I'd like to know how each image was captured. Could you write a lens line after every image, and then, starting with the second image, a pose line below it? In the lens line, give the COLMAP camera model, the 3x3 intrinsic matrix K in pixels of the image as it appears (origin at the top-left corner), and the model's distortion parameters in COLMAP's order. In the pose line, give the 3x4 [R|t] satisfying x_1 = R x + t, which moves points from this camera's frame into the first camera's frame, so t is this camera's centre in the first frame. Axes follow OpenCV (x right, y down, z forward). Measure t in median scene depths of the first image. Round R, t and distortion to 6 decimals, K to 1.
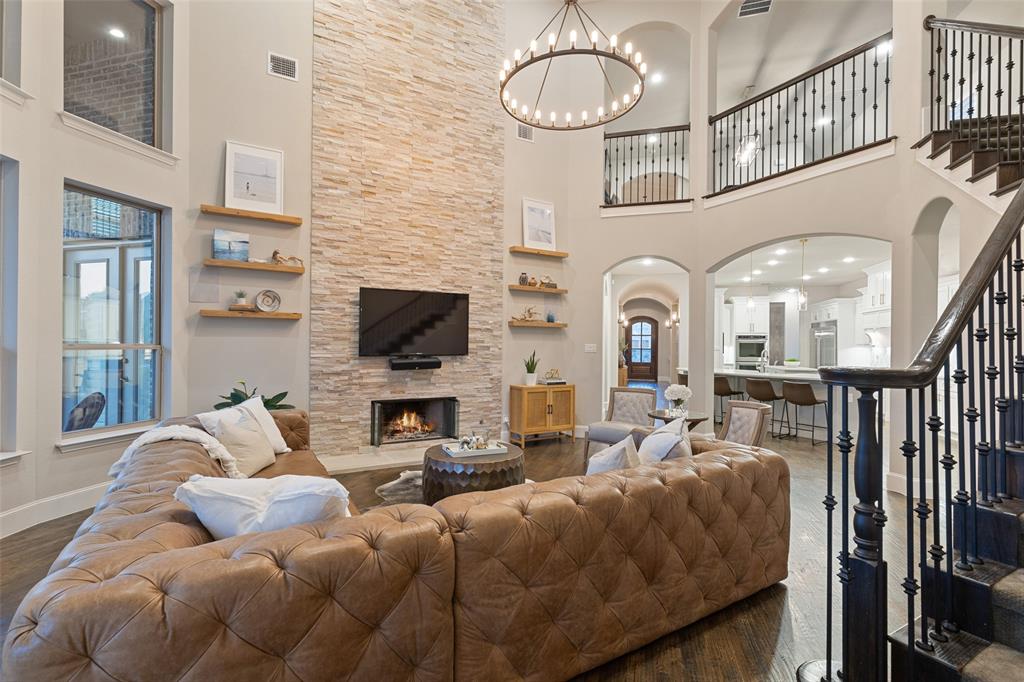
lens RADIAL K [[467.1, 0, 511.2], [0, 467.1, 343.9], [0, 0, 1]] dist [-0.003930, -0.000424]
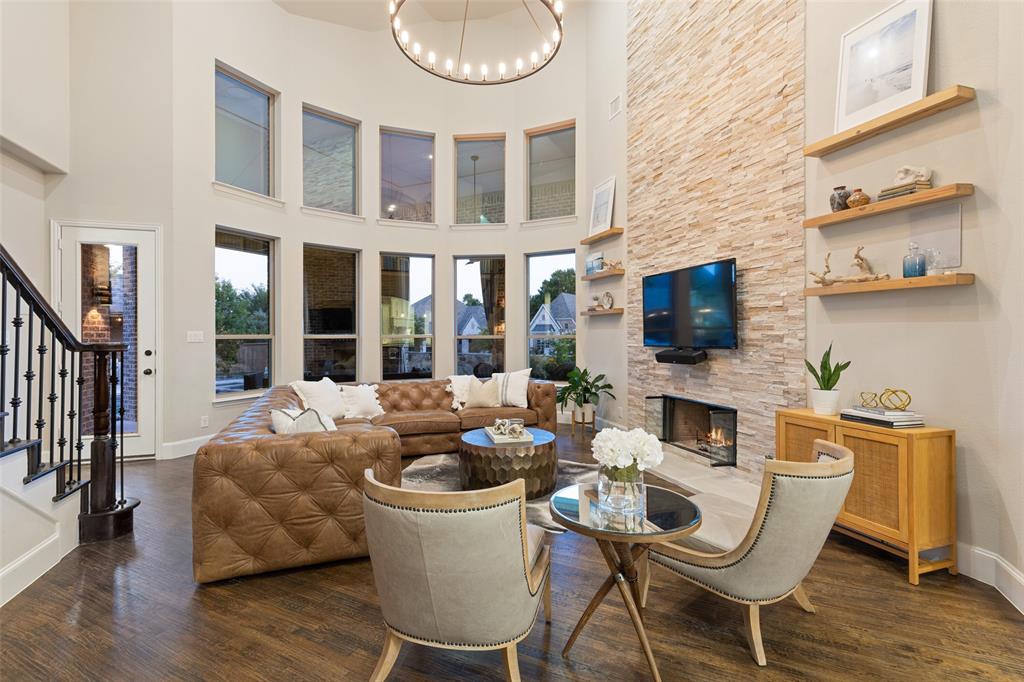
lens RADIAL K [[467.1, 0, 512.9], [0, 467.1, 335.5], [0, 0, 1]] dist [-0.003930, -0.000424]
pose [[-0.205524, -0.008068, -0.978619, 0.628977], [0.001018, 0.999964, -0.008458, 0.010300], [0.978652, -0.002734, -0.205508, 0.825335]]
